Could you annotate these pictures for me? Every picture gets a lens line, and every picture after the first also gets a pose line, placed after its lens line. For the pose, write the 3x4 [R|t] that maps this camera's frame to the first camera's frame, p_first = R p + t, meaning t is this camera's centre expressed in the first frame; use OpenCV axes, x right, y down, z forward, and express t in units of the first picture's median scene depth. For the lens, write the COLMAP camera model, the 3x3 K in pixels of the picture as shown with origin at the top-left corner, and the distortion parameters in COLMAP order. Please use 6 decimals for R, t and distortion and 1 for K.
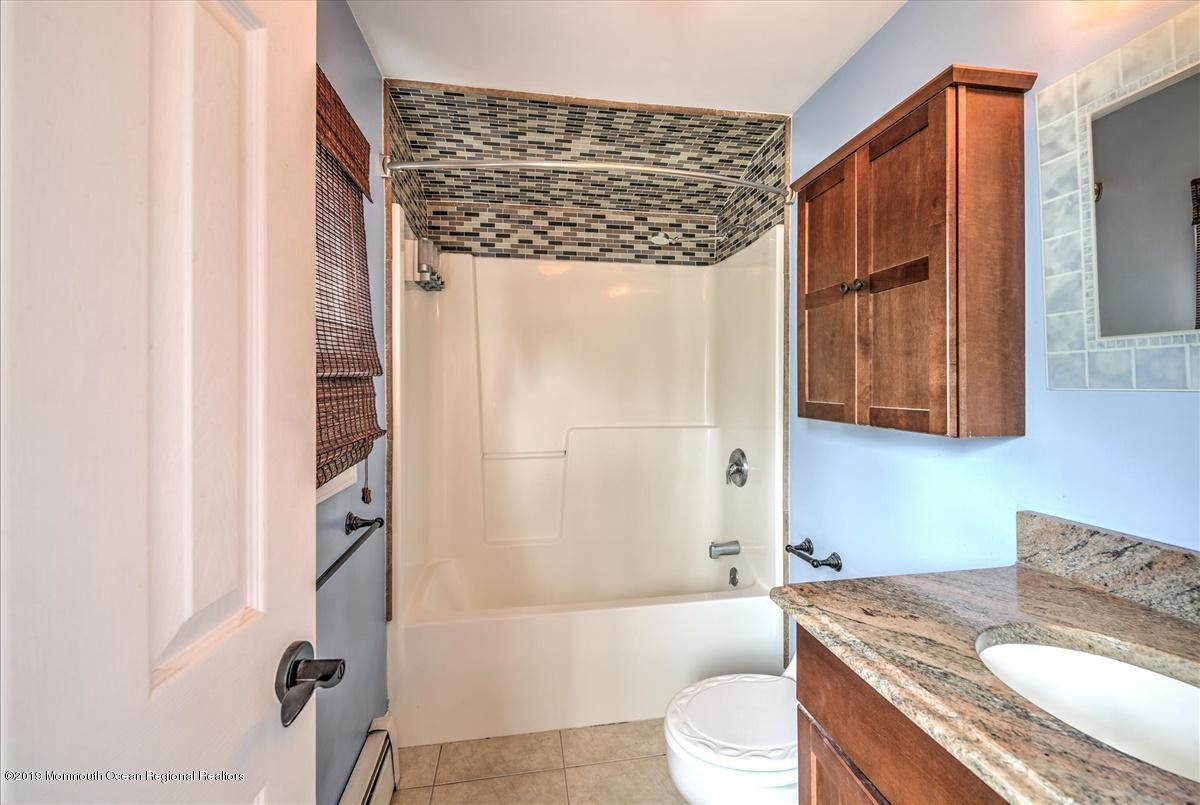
lens RADIAL K [[520.6, 0, 602.1], [0, 520.6, 391.8], [0, 0, 1]] dist [0.016755, -0.007988]
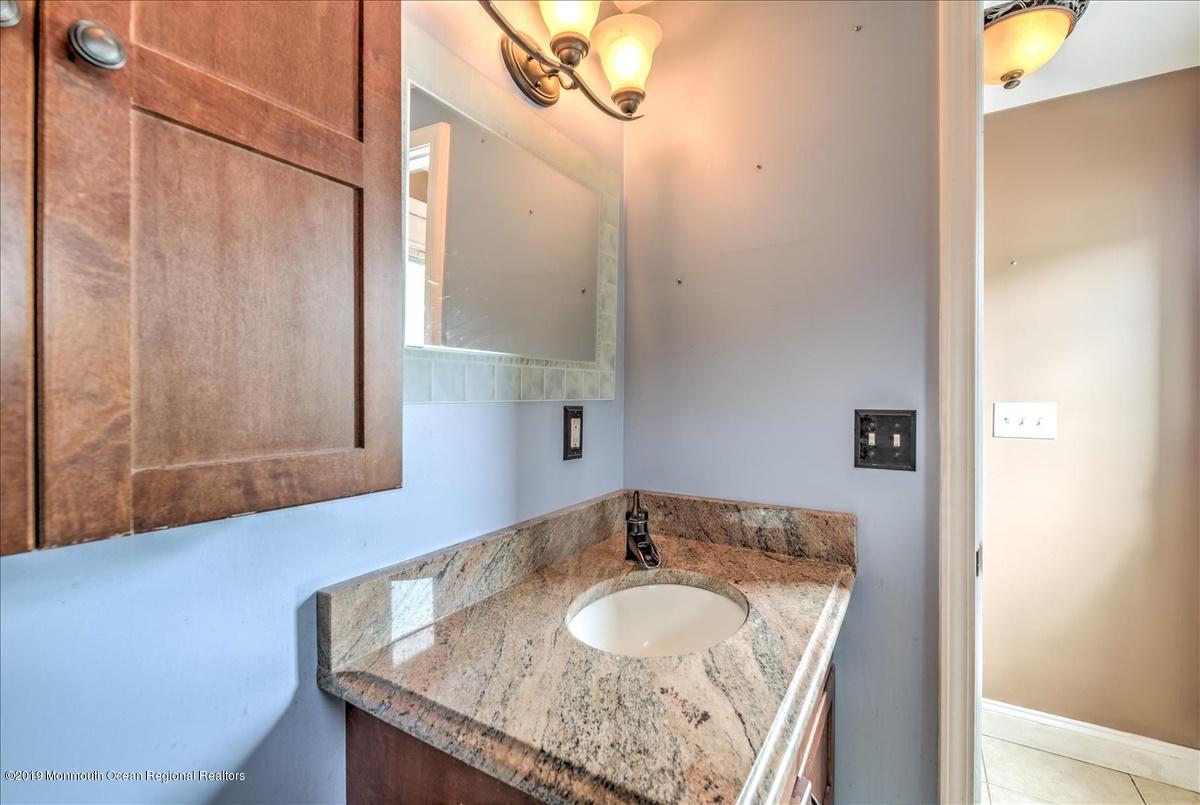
lens RADIAL K [[520.6, 0, 604.0], [0, 520.6, 398.2], [0, 0, 1]] dist [0.016755, -0.007988]
pose [[-0.769672, -0.002324, 0.638435, 0.156601], [0.007840, 0.999884, 0.013091, -0.023328], [-0.638391, 0.015081, -0.769564, 1.620446]]
